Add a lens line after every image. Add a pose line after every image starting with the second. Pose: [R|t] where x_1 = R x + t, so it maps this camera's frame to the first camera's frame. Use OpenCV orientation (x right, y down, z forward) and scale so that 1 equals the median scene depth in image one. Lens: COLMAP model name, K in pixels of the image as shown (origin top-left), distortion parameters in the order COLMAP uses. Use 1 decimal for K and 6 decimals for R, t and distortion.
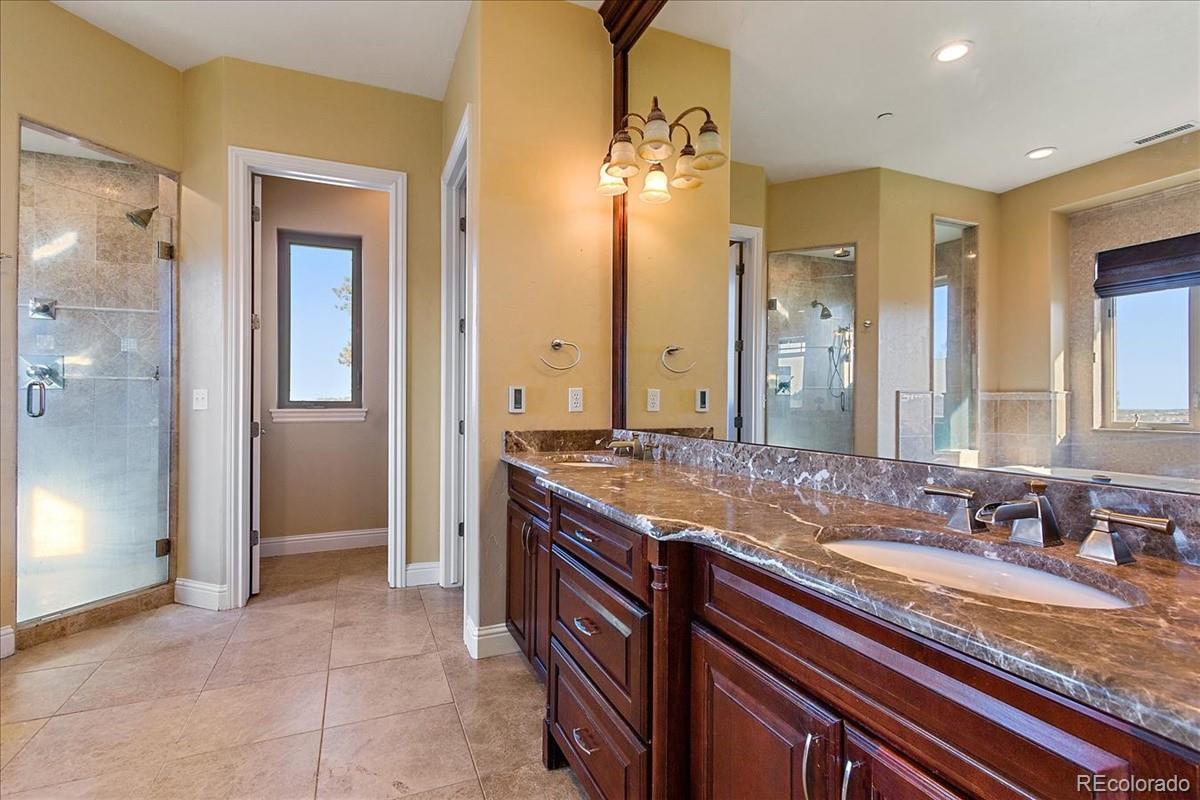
lens RADIAL K [[544.9, 0, 579.6], [0, 544.9, 393.3], [0, 0, 1]] dist [0.004986, -0.001311]
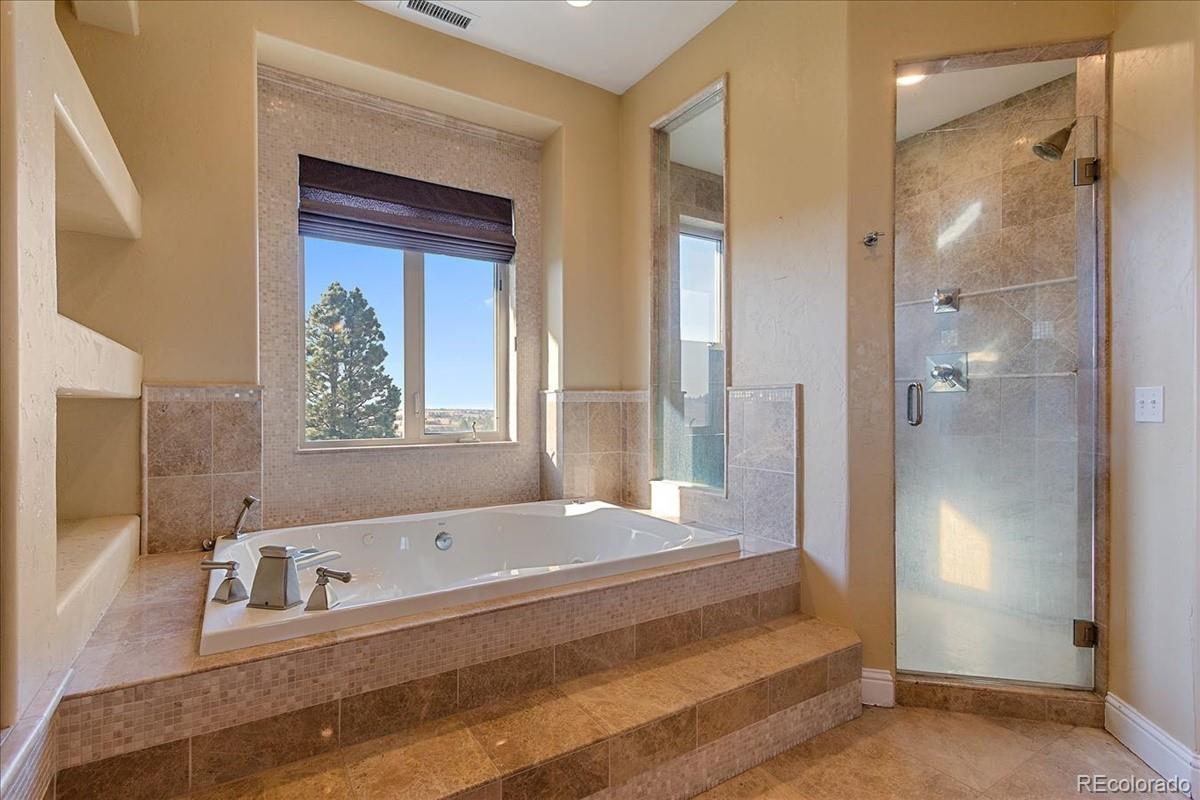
lens RADIAL K [[544.9, 0, 610.2], [0, 544.9, 403.9], [0, 0, 1]] dist [0.004986, -0.001311]
pose [[0.164217, 0.002042, -0.986422, -0.209617], [0.009969, 0.999943, 0.003730, 0.003272], [0.986374, -0.010446, 0.164188, 0.330050]]
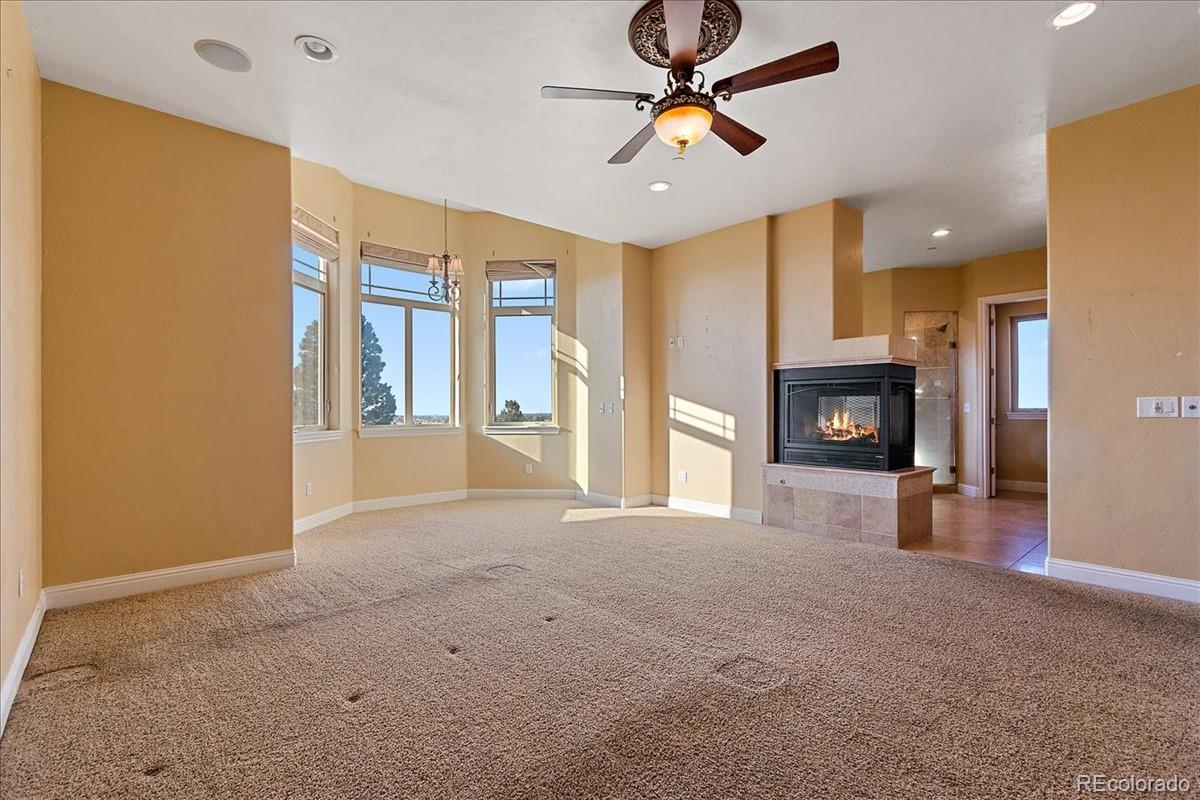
lens RADIAL K [[544.9, 0, 592.8], [0, 544.9, 408.2], [0, 0, 1]] dist [0.004986, -0.001311]
pose [[0.330499, 0.002325, -0.943803, 0.926054], [0.015467, 0.999849, 0.007879, -0.027943], [0.943680, -0.017201, 0.330413, -1.211955]]
